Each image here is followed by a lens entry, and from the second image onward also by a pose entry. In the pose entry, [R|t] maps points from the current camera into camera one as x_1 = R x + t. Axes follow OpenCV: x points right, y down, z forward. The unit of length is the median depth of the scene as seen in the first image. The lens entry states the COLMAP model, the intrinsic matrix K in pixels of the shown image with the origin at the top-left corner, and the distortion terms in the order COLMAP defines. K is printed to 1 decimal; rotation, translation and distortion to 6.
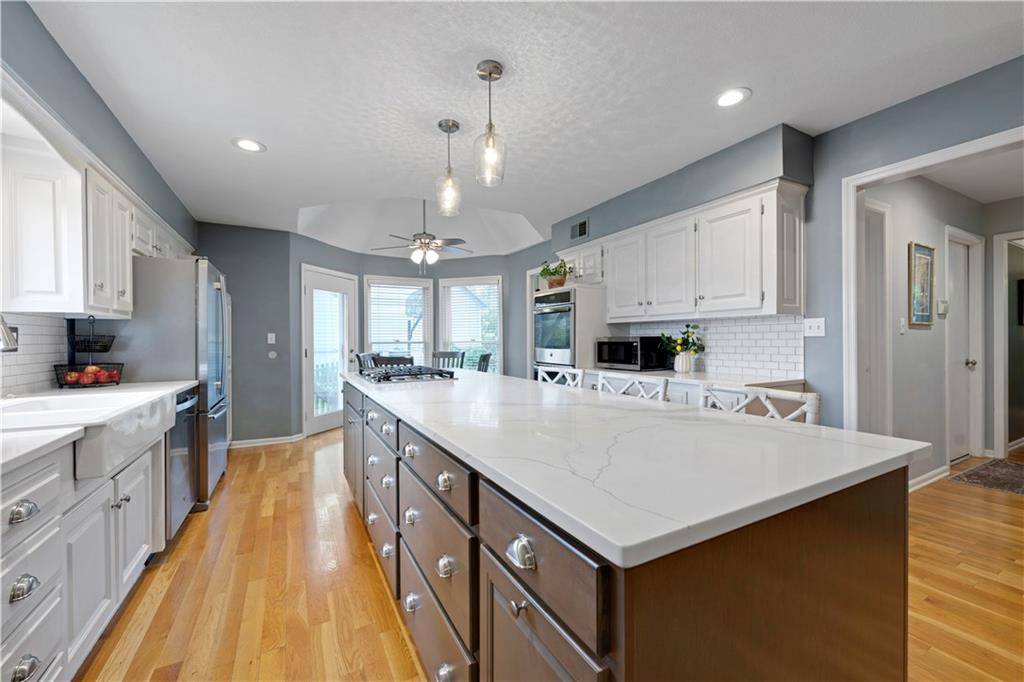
lens RADIAL K [[402.2, 0, 504.7], [0, 402.2, 341.4], [0, 0, 1]] dist [-0.000590, -0.000684]
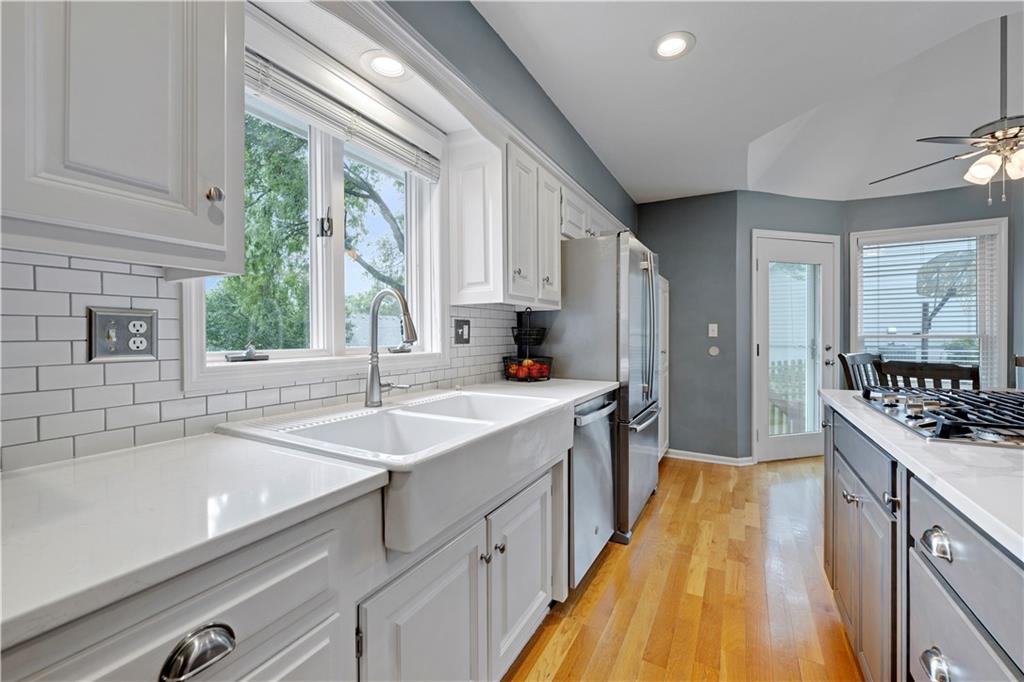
lens RADIAL K [[417.1, 0, 514.7], [0, 417.1, 337.3], [0, 0, 1]] dist [-0.003391, 0.000867]
pose [[0.549033, 0.009168, -0.835751, -0.154280], [-0.002061, 0.999952, 0.009615, -0.000906], [0.835798, -0.003557, 0.549025, 0.318570]]
